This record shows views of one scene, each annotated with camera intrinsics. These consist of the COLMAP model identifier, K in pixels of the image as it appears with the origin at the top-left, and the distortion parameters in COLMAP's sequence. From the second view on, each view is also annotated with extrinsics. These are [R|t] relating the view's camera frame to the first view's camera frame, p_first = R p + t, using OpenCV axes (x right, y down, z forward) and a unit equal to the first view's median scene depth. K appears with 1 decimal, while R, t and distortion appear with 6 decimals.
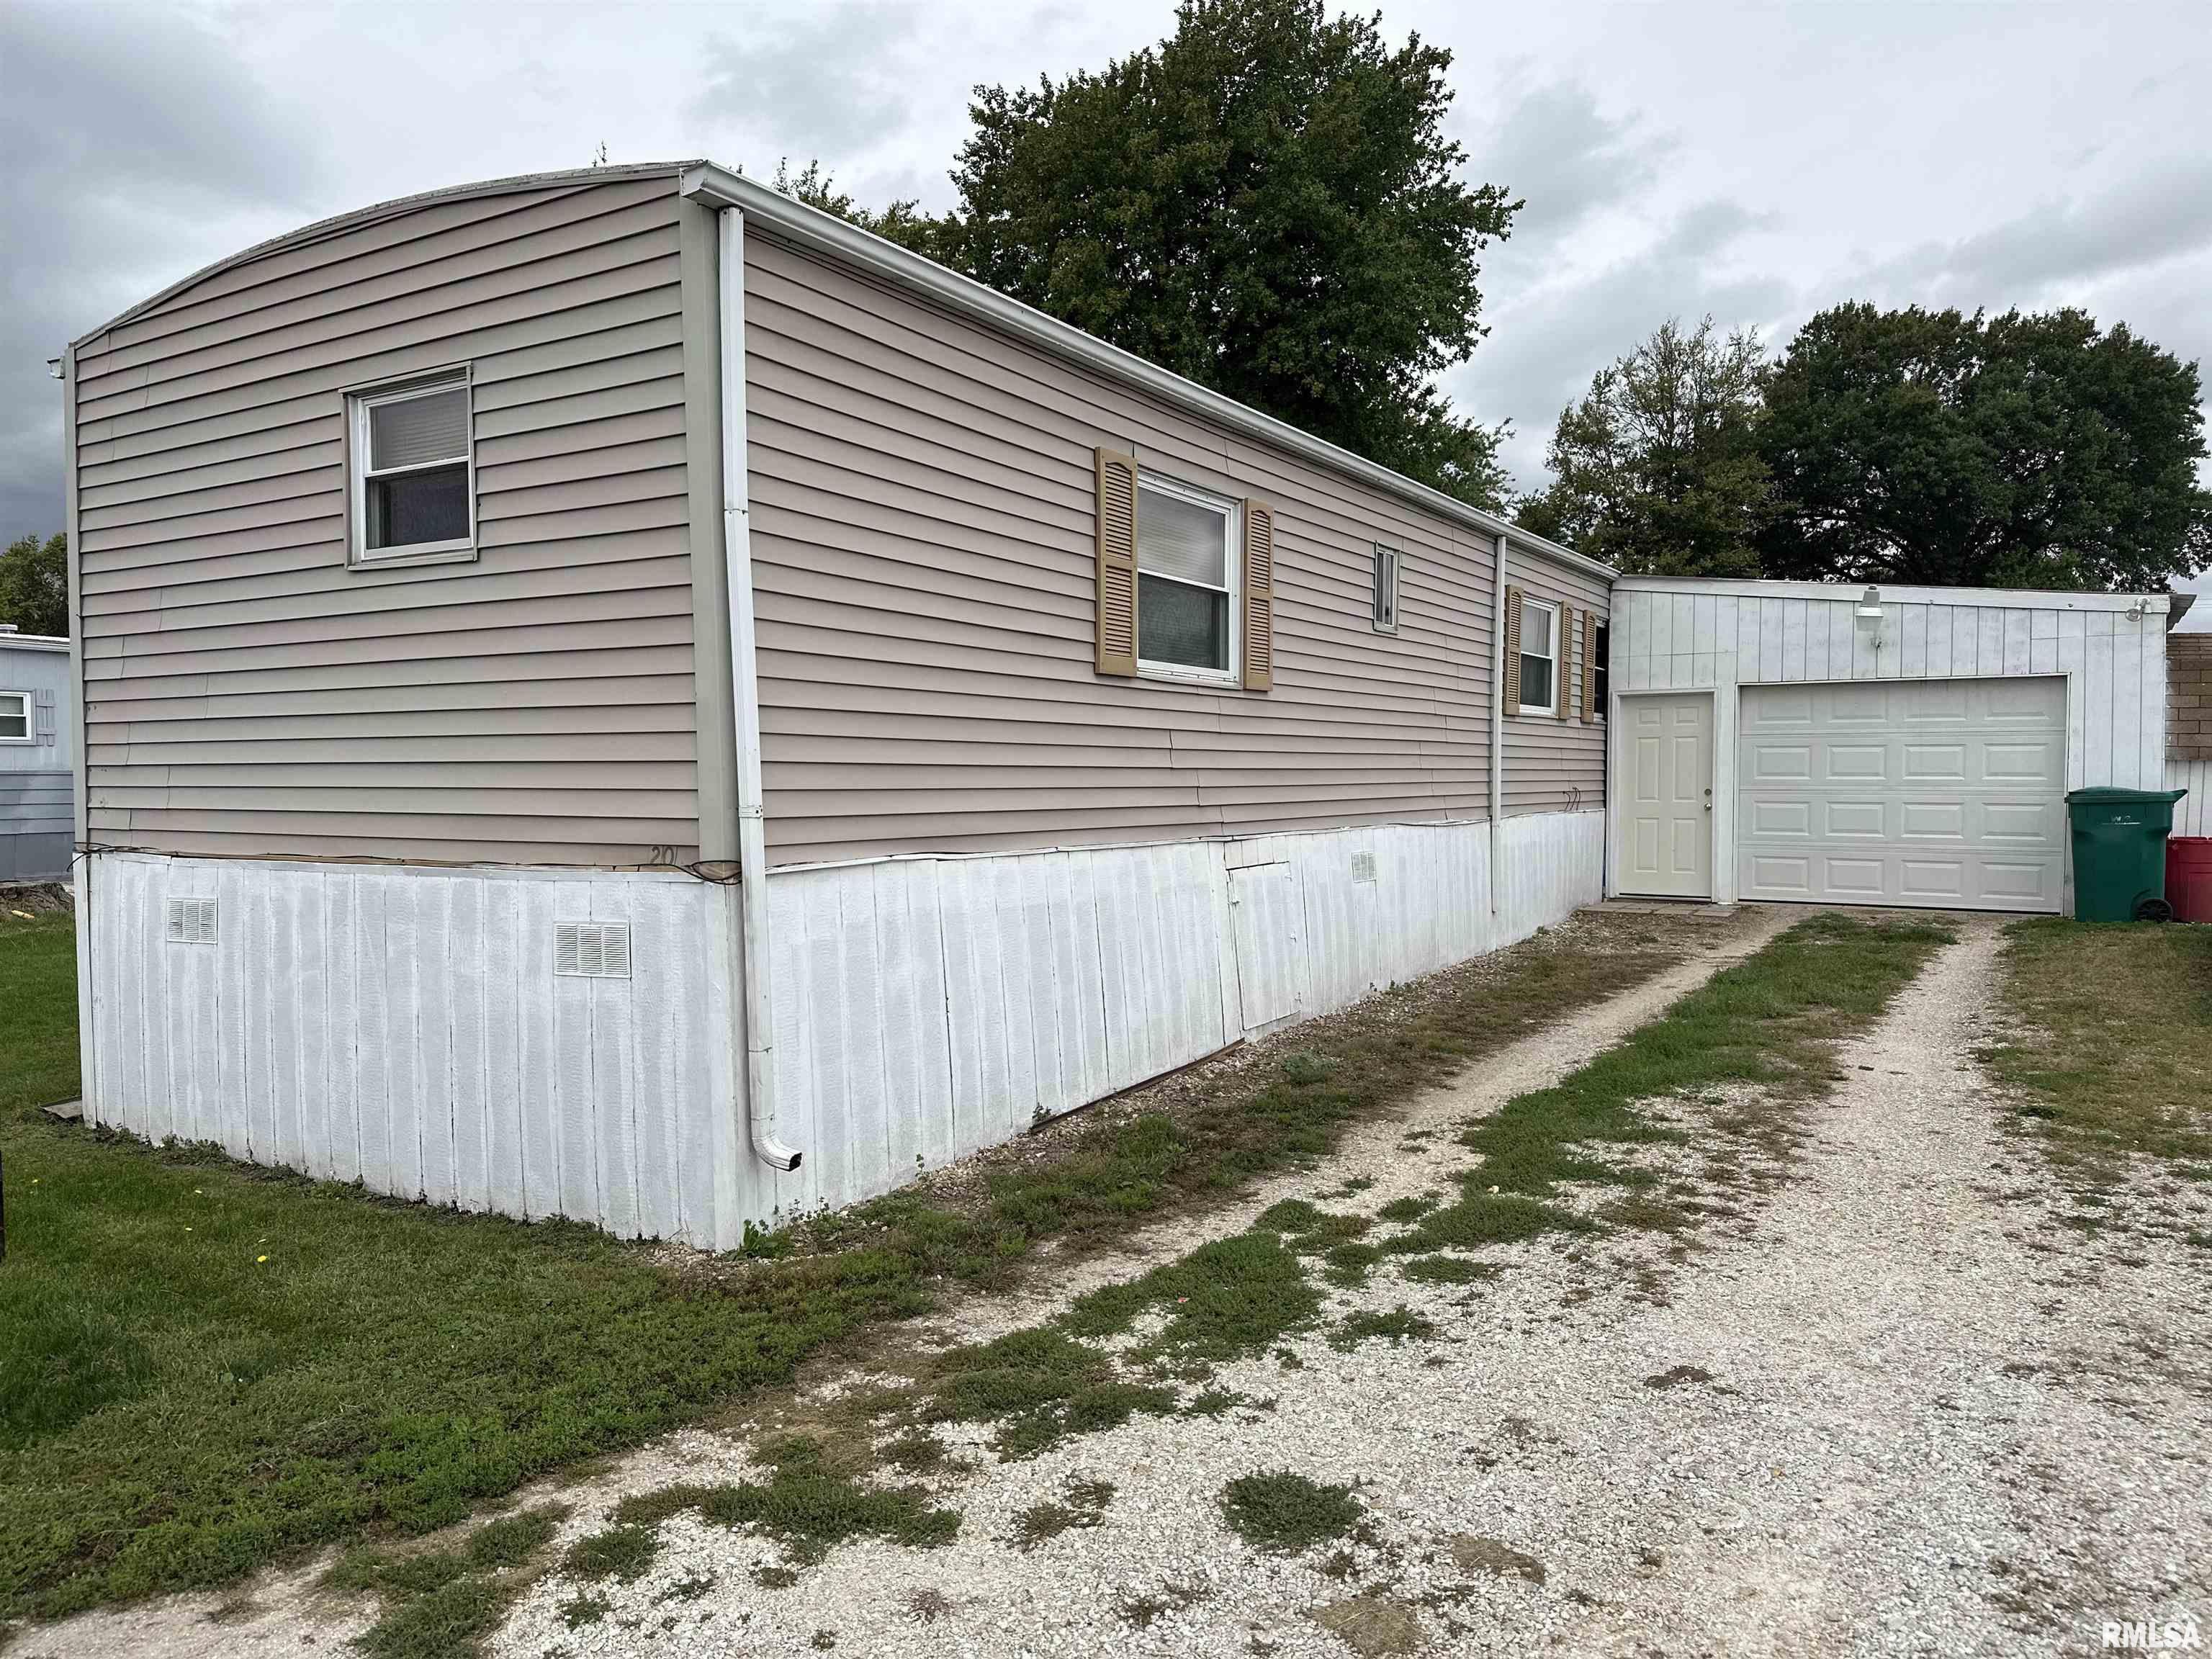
lens RADIAL K [[1566.7, 0, 1106.0], [0, 1566.7, 829.5], [0, 0, 1]] dist [0.089148, -0.136851]
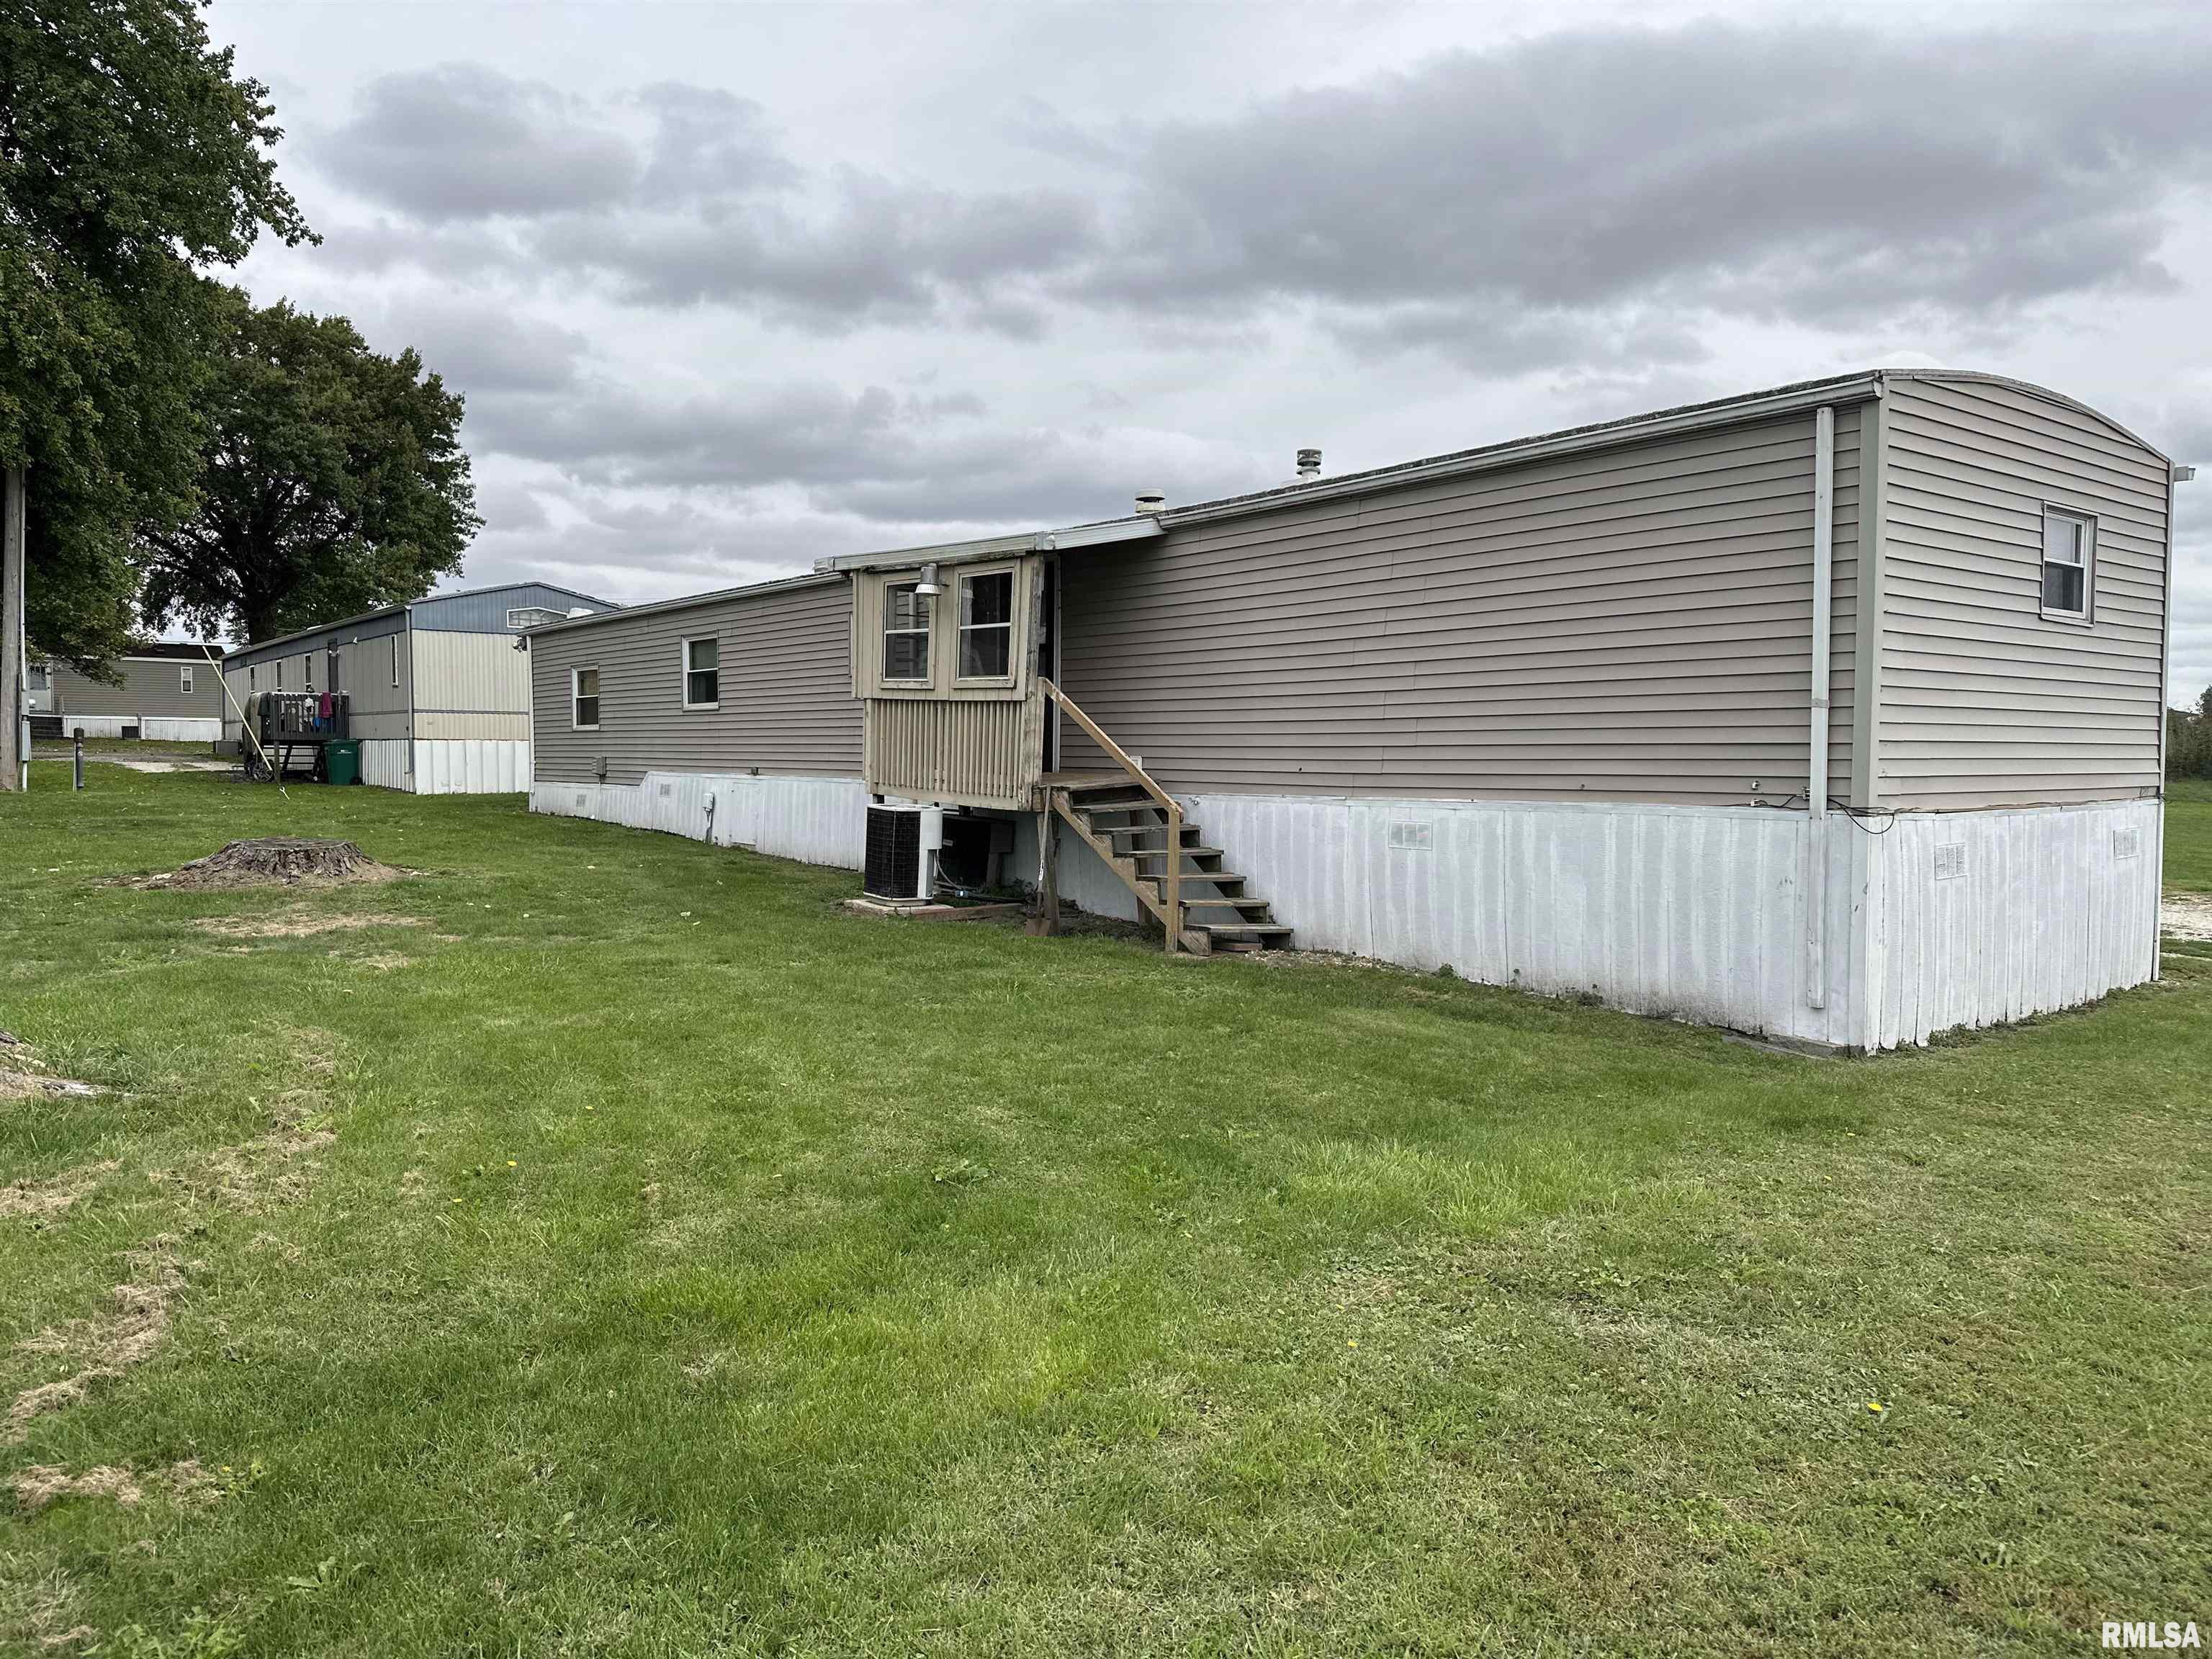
lens RADIAL K [[1566.7, 0, 1106.0], [0, 1566.7, 829.5], [0, 0, 1]] dist [0.089148, -0.136851]
pose [[0.347853, -0.045340, 0.936452, -1.082797], [0.030384, 0.998850, 0.037075, -0.020357], [-0.937057, 0.015557, 0.348830, 0.631803]]
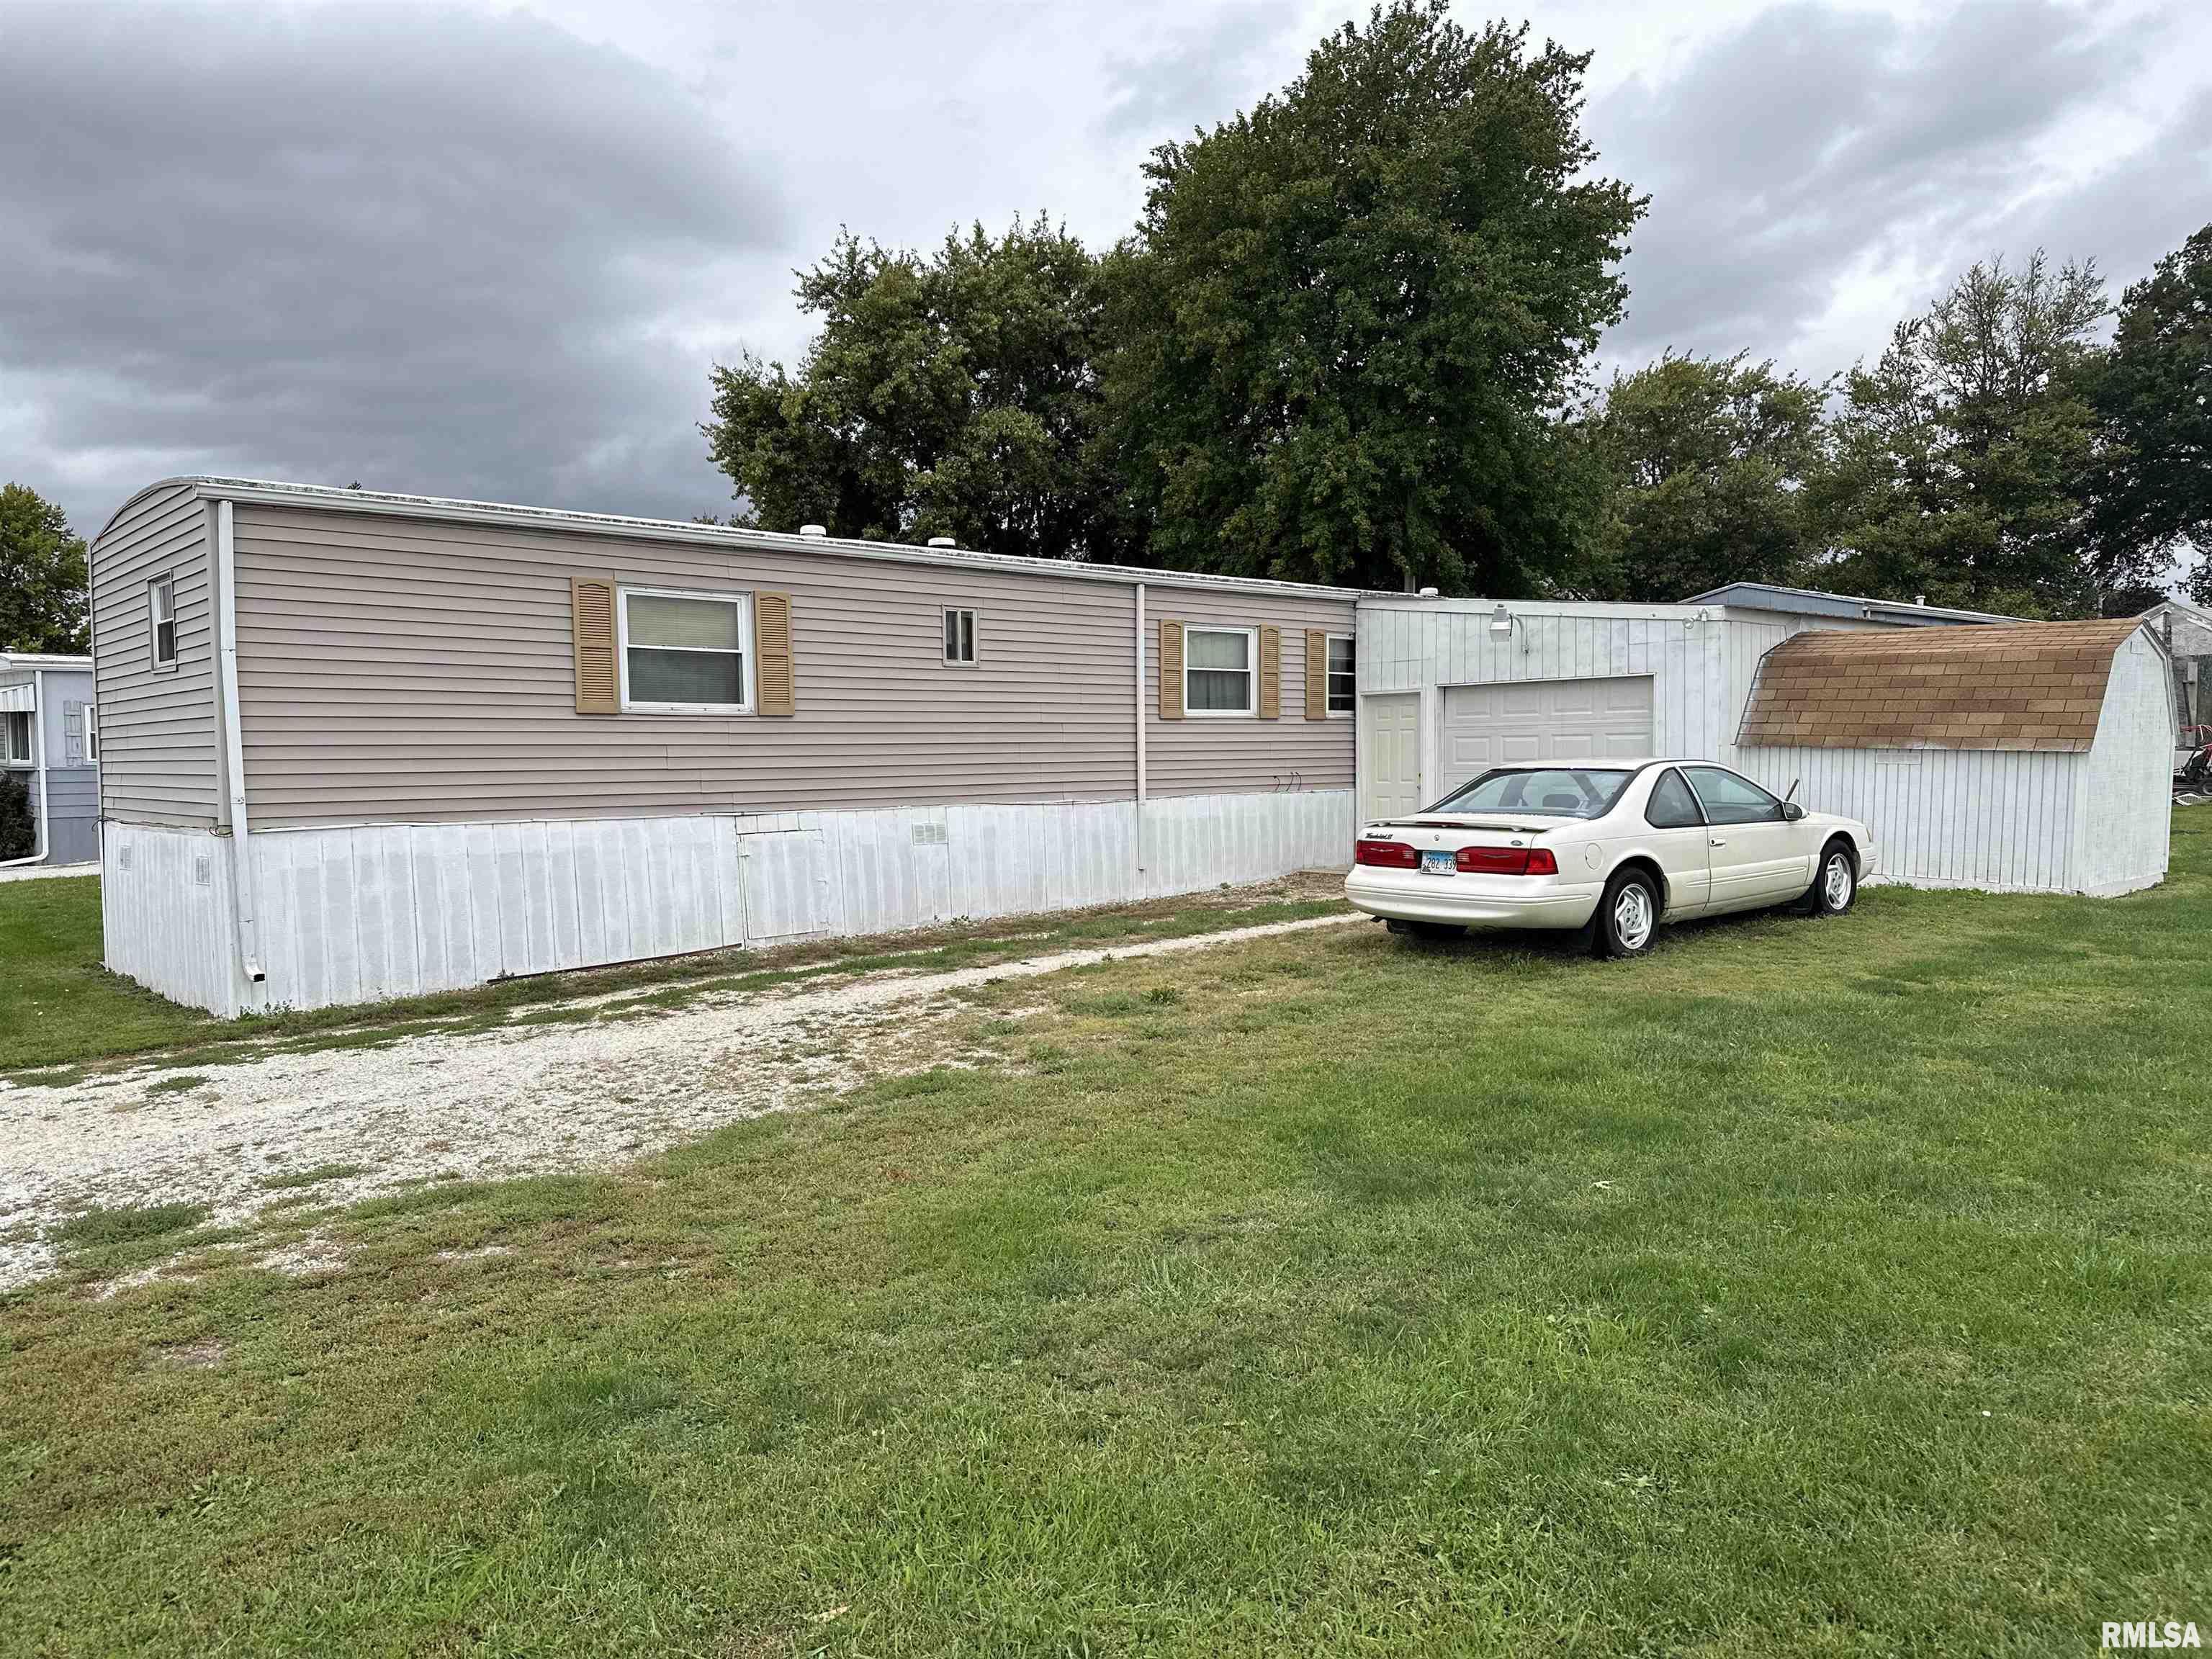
lens RADIAL K [[1602.2, 0, 1102.1], [0, 1602.2, 798.9], [0, 0, 1]] dist [0.059515, -0.061018]
pose [[0.957517, -0.003088, -0.288359, 0.553912], [0.001672, 0.999985, -0.005156, -0.000233], [0.288371, 0.004455, 0.957508, -0.252717]]
